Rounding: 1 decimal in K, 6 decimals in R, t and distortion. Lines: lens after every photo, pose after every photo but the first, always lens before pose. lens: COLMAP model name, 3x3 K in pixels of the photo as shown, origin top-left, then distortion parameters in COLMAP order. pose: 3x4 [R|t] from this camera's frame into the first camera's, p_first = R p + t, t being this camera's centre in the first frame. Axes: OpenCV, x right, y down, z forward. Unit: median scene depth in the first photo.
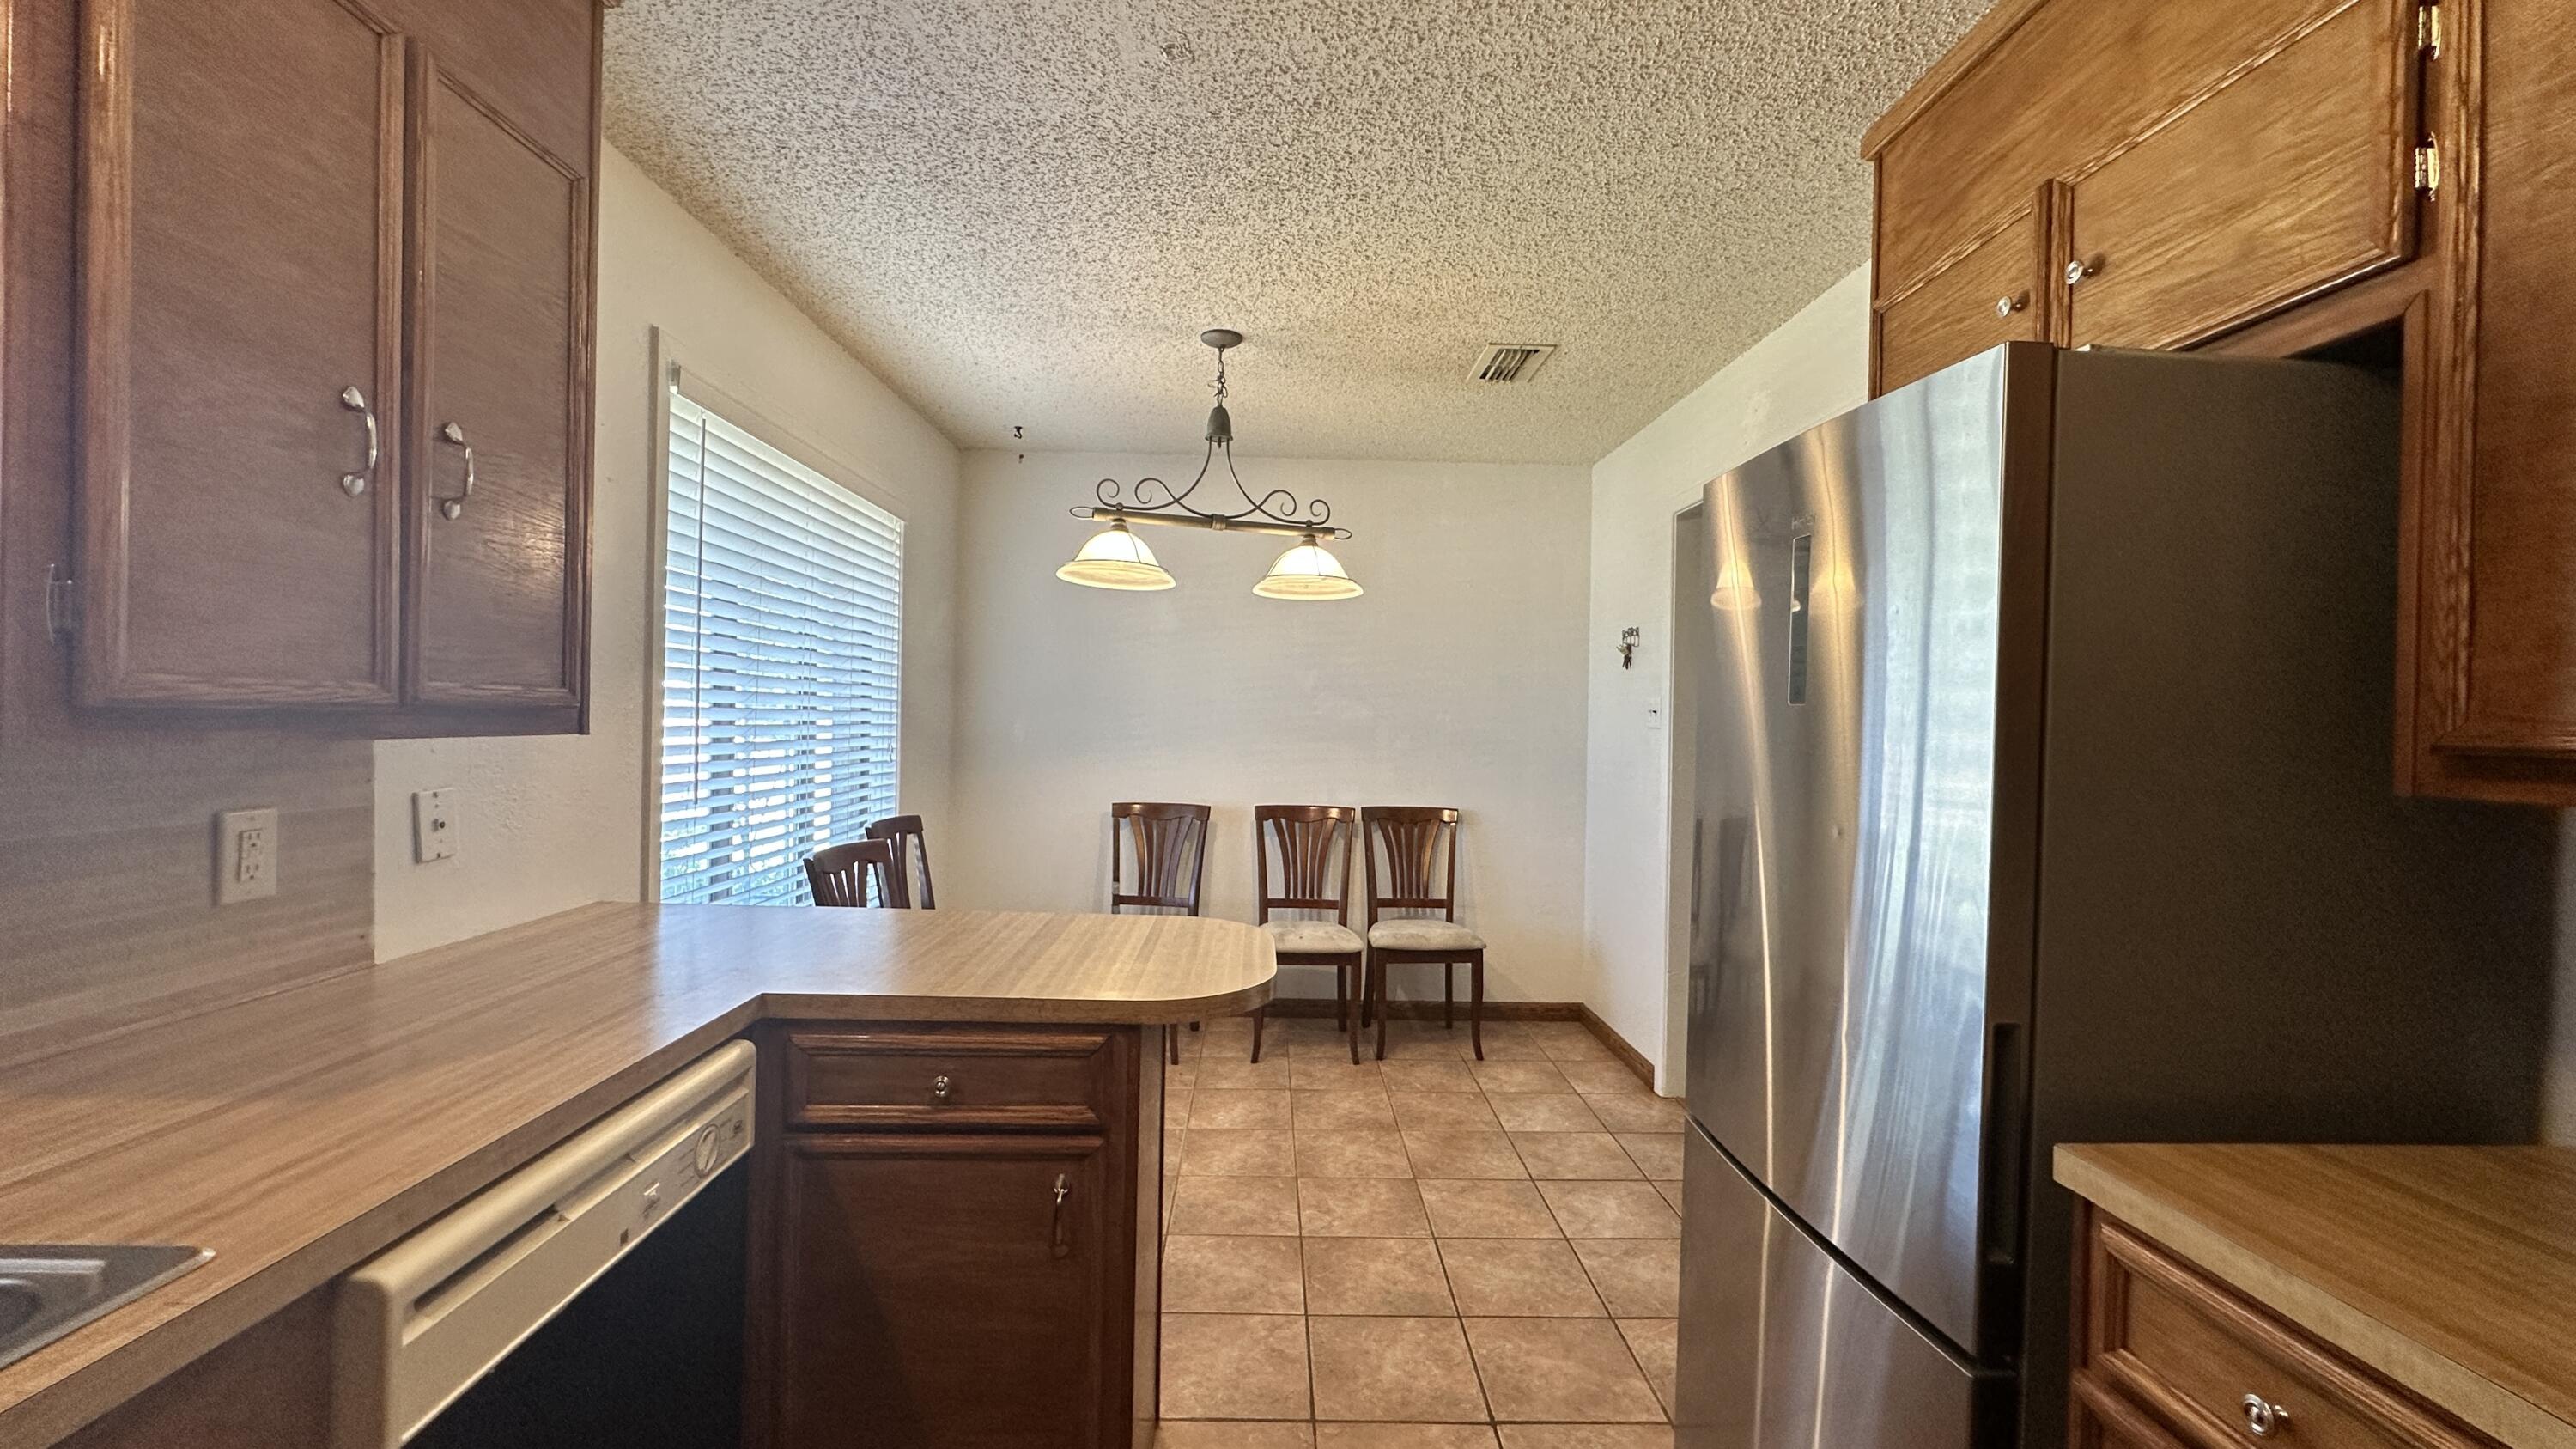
lens RADIAL K [[1025.7, 0, 1300.1], [0, 1025.7, 722.1], [0, 0, 1]] dist [-0.001156, 0.000217]
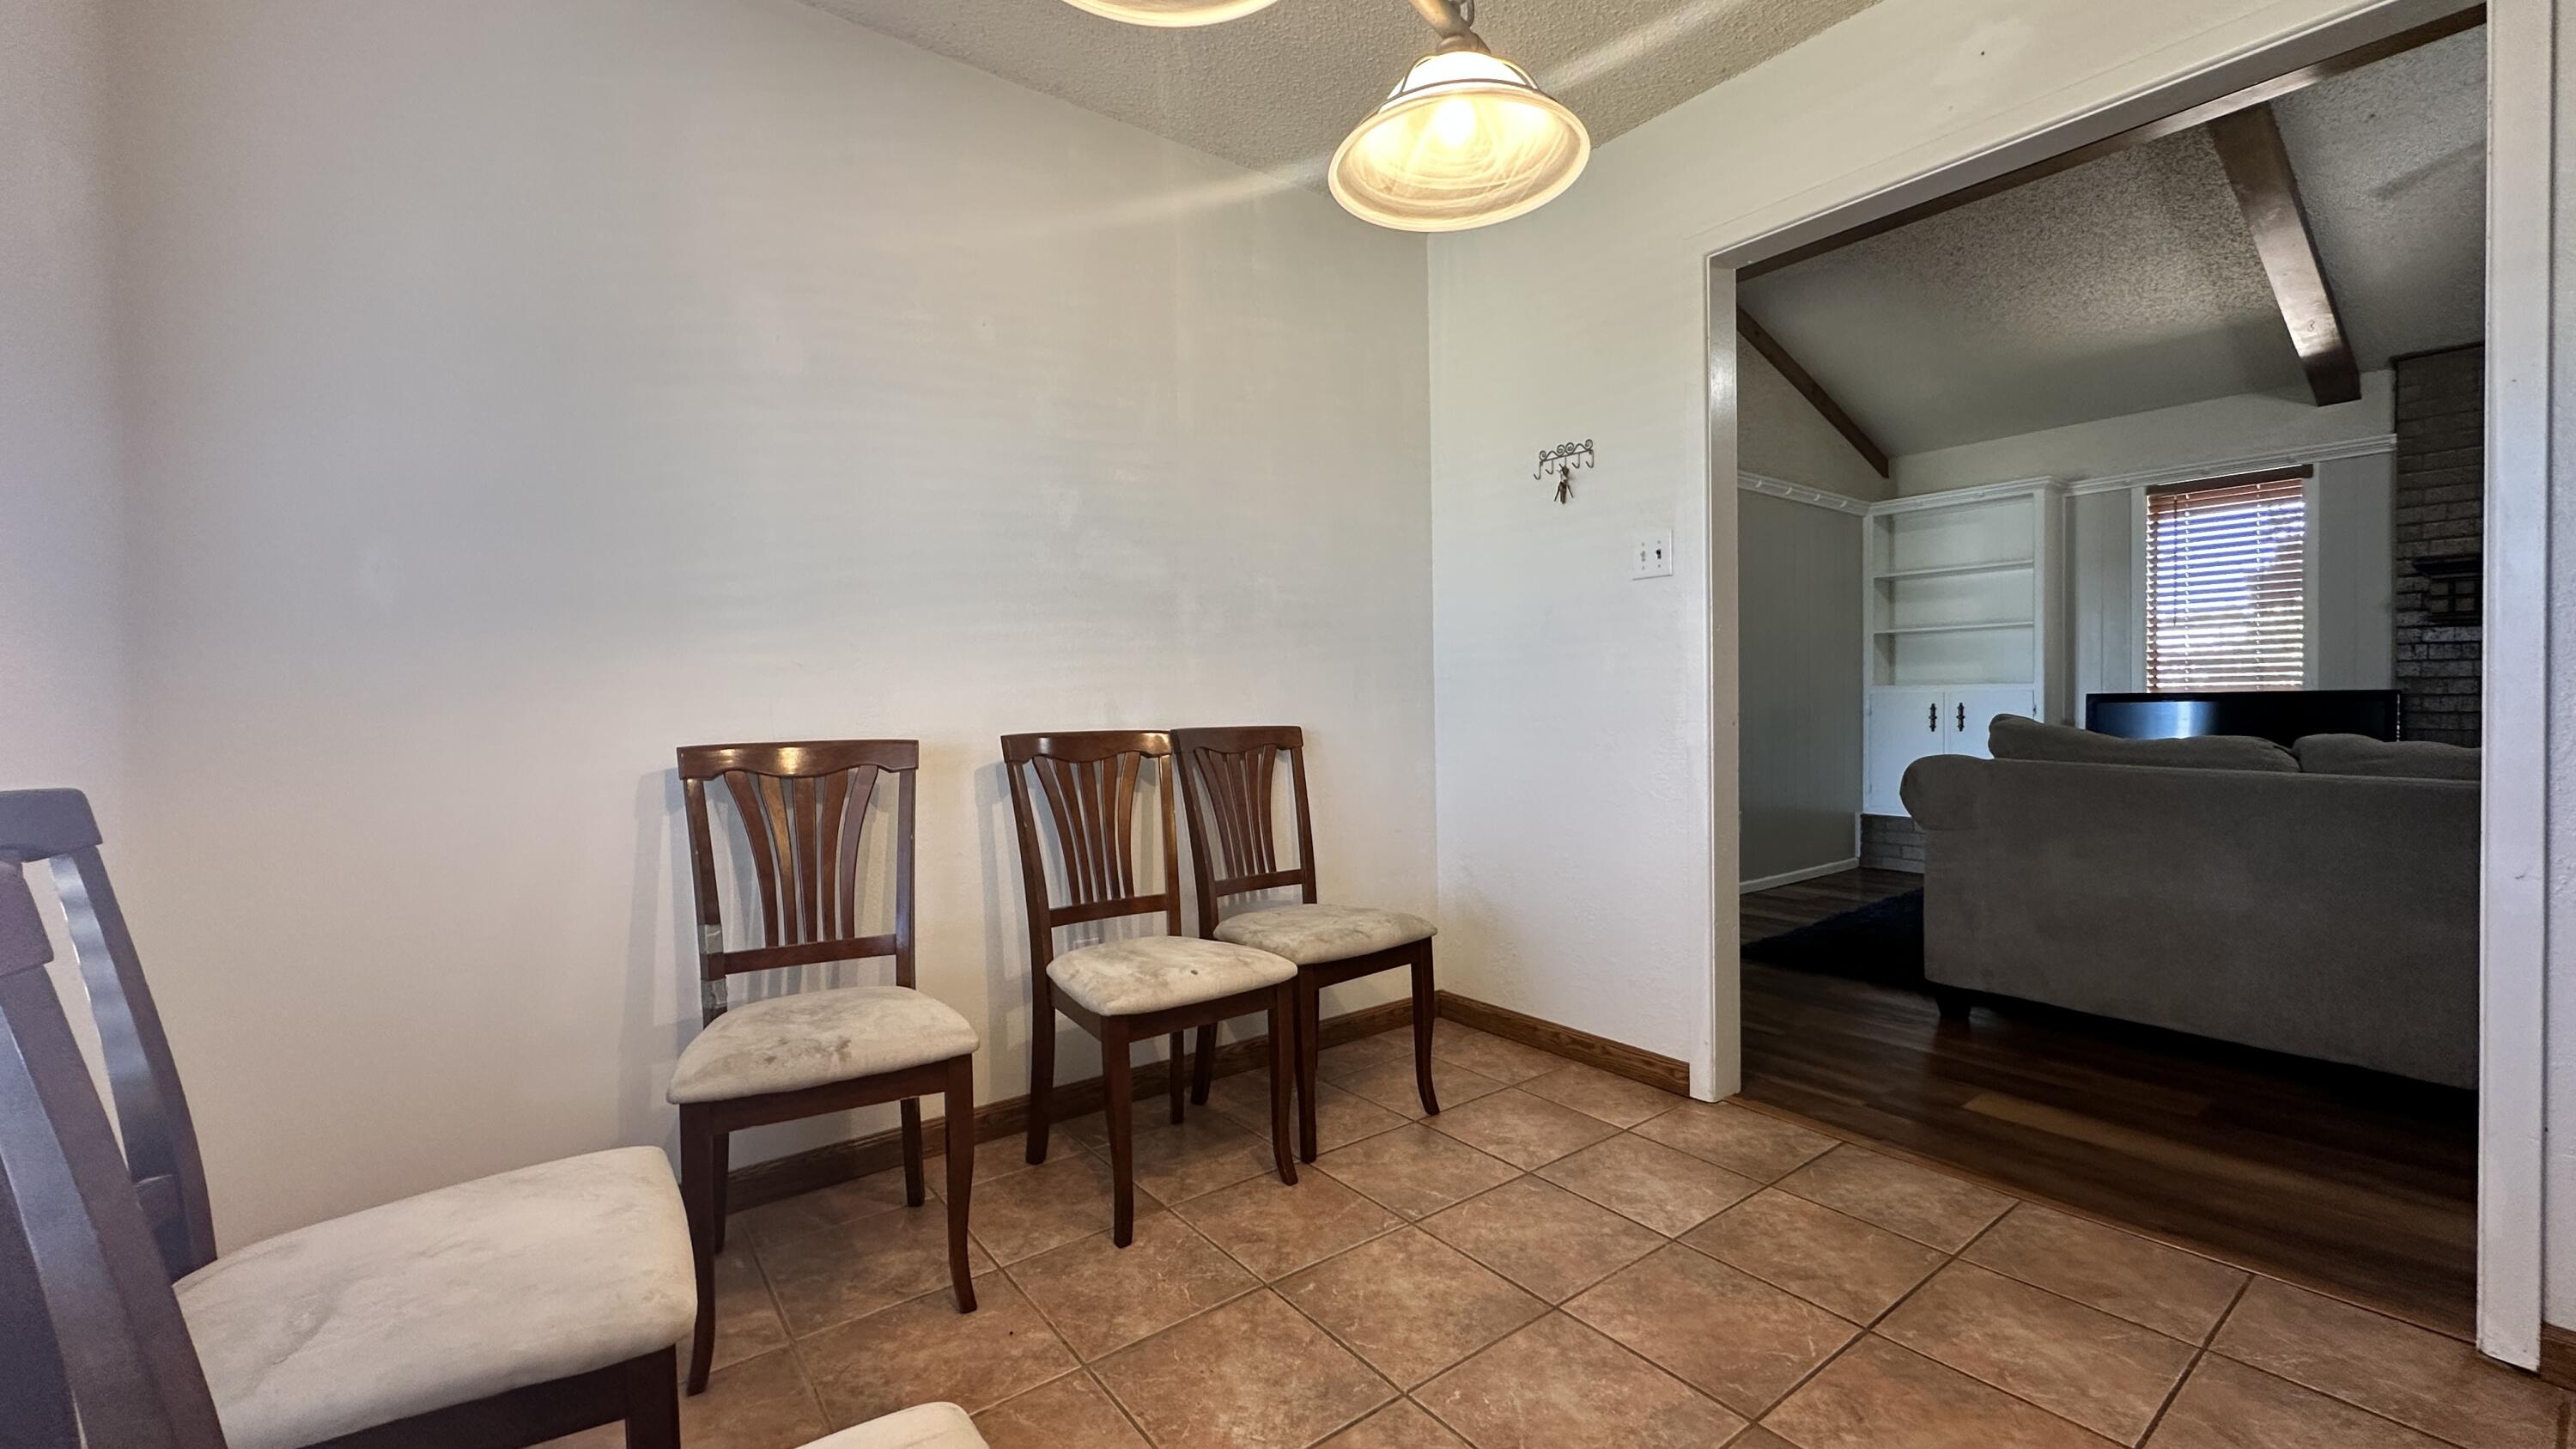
lens RADIAL K [[1025.7, 0, 1289.0], [0, 1025.7, 720.2], [0, 0, 1]] dist [-0.001156, 0.000217]
pose [[0.815529, -0.044230, 0.577023, -0.246167], [0.033111, 0.999008, 0.029780, 0.069564], [-0.577768, -0.005180, 0.816185, 0.546897]]
